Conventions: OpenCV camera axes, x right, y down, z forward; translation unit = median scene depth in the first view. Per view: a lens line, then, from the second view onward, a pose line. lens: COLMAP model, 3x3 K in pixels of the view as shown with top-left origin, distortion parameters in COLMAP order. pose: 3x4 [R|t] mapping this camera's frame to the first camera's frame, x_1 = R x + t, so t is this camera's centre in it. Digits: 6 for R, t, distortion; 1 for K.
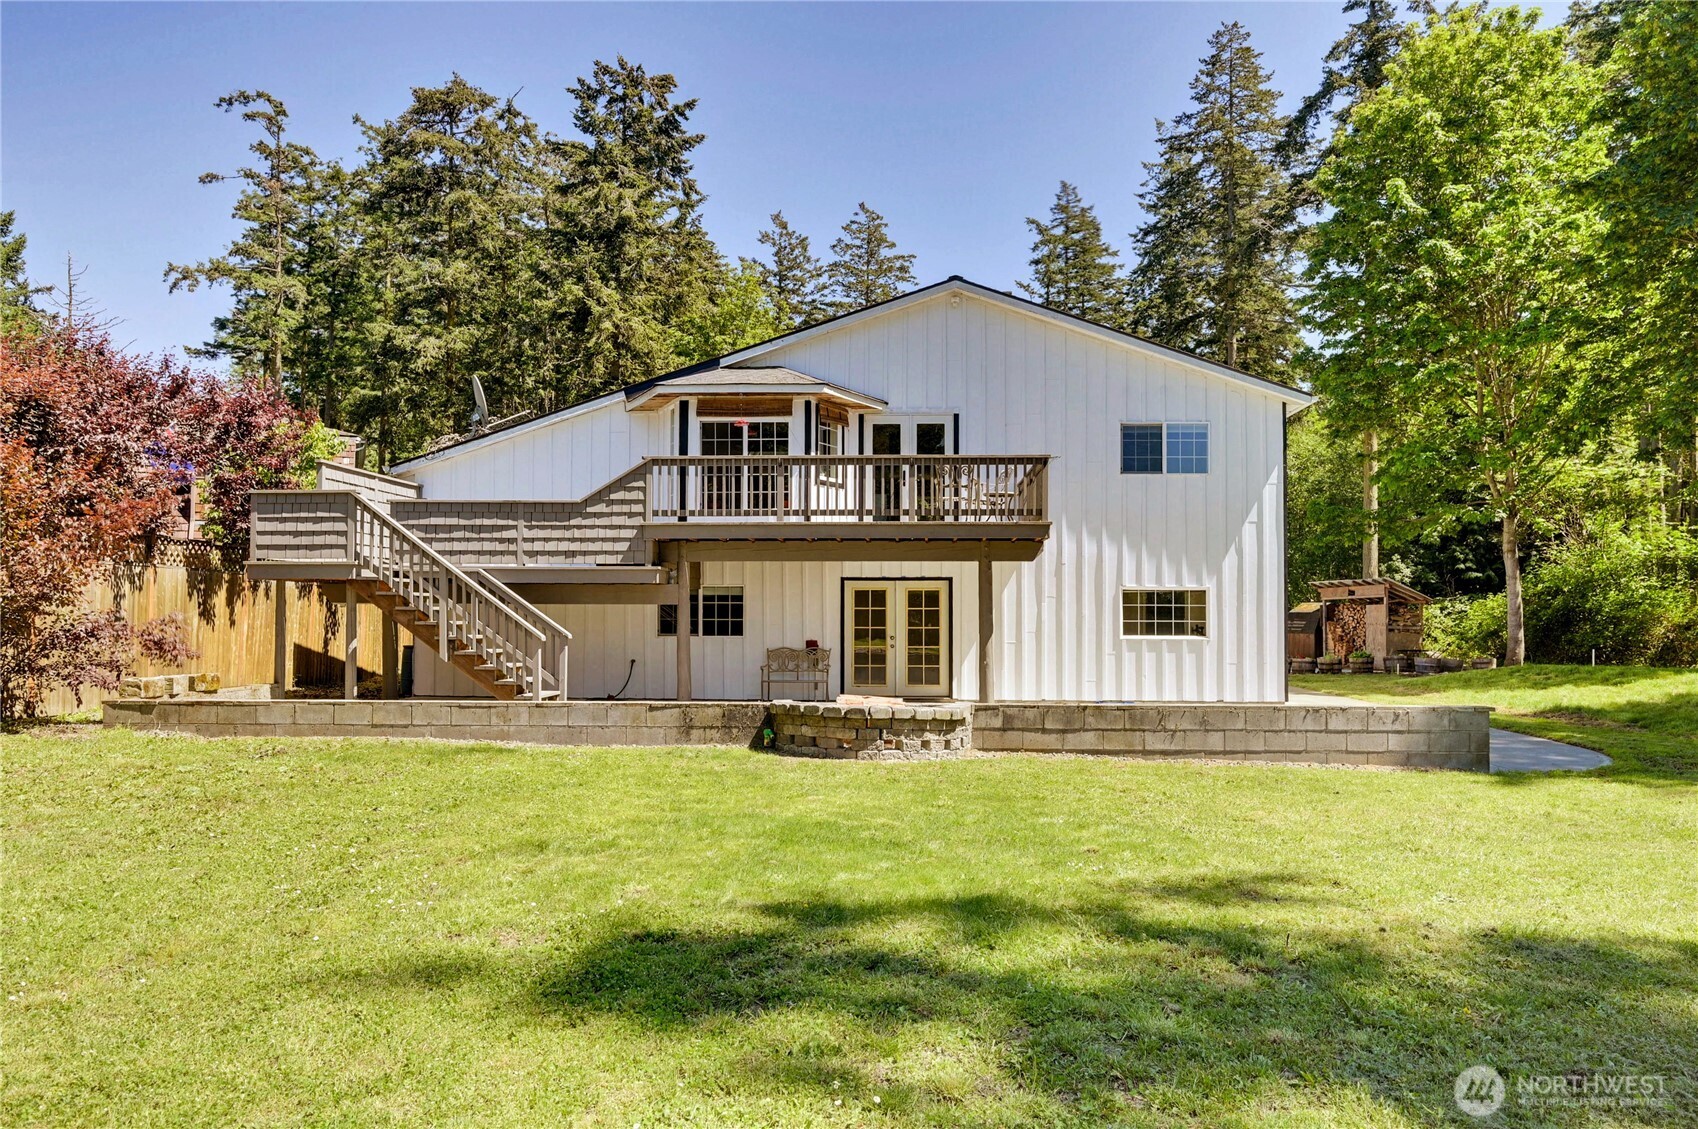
lens RADIAL K [[1166.9, 0, 871.3], [0, 1166.9, 580.7], [0, 0, 1]] dist [-0.004521, 0.001497]
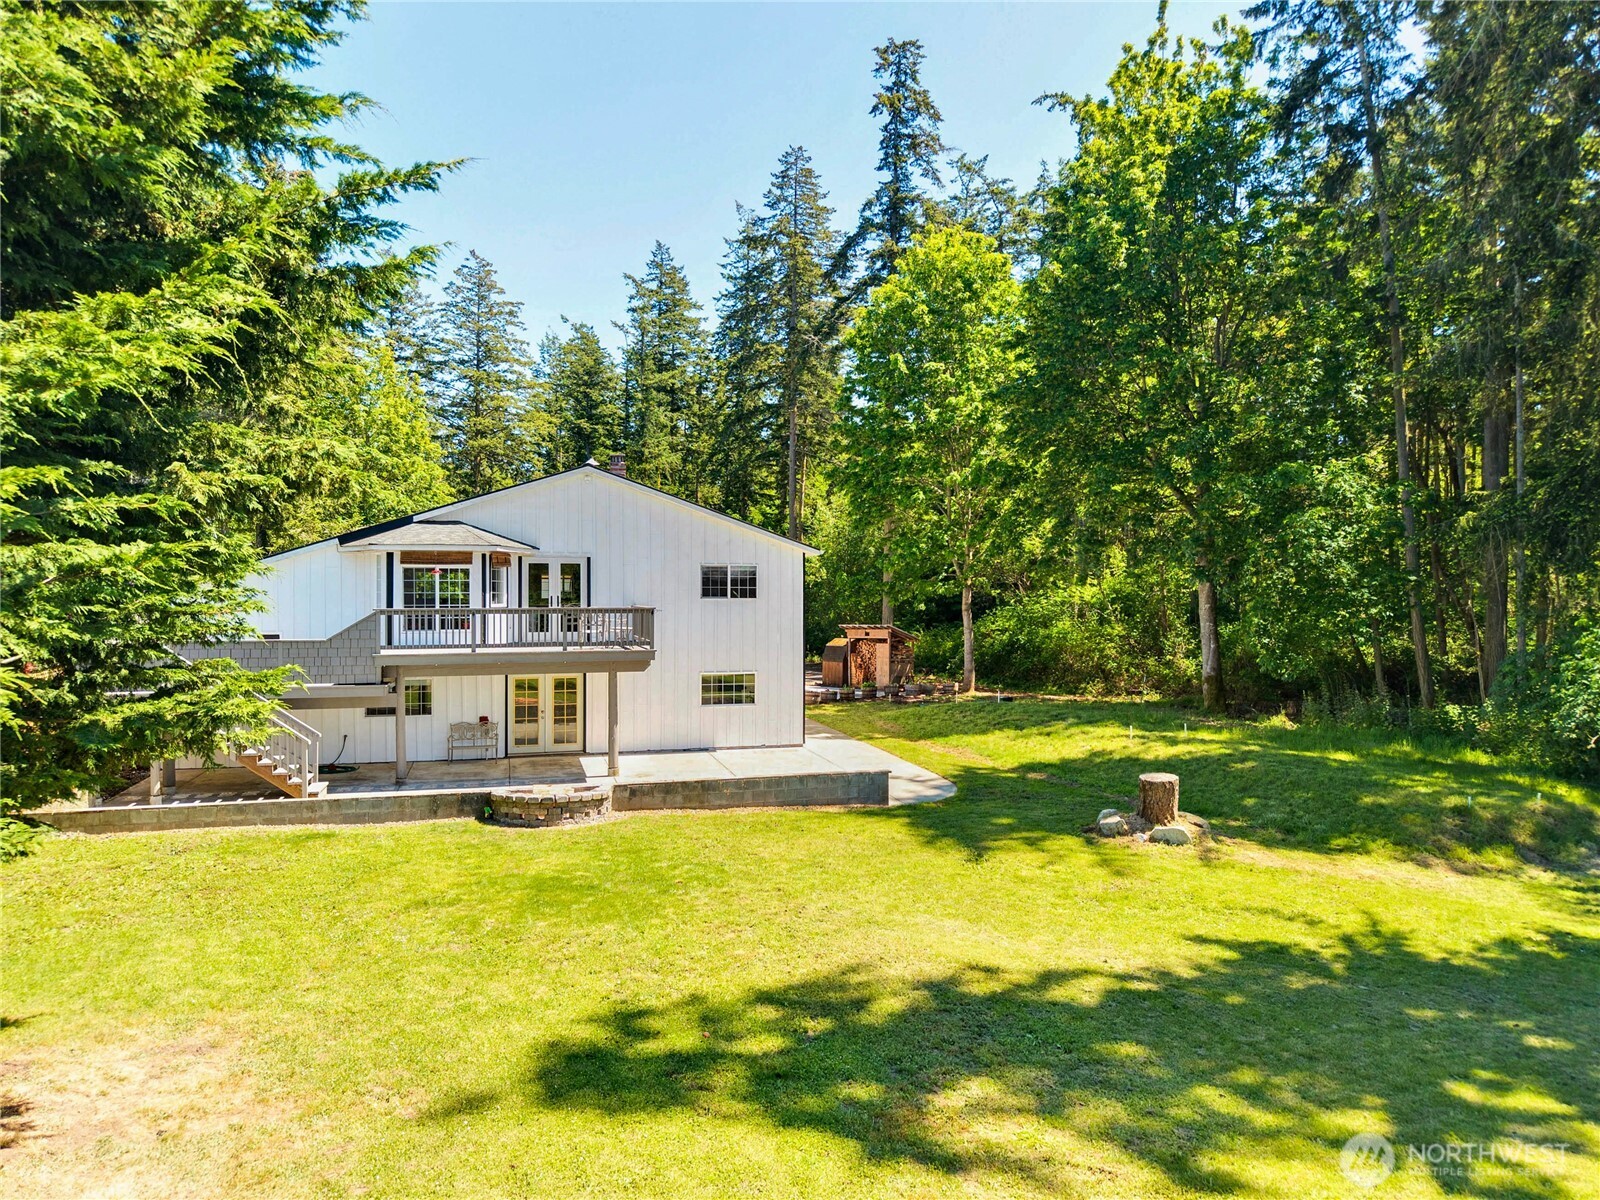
lens RADIAL K [[1121.9, 0, 853.1], [0, 1121.9, 596.0], [0, 0, 1]] dist [0.004617, 0.001171]
pose [[0.942730, -0.004750, 0.333523, -0.050043], [-0.009700, 0.999085, 0.041645, -0.094930], [-0.333416, -0.042495, 0.941822, -0.258121]]
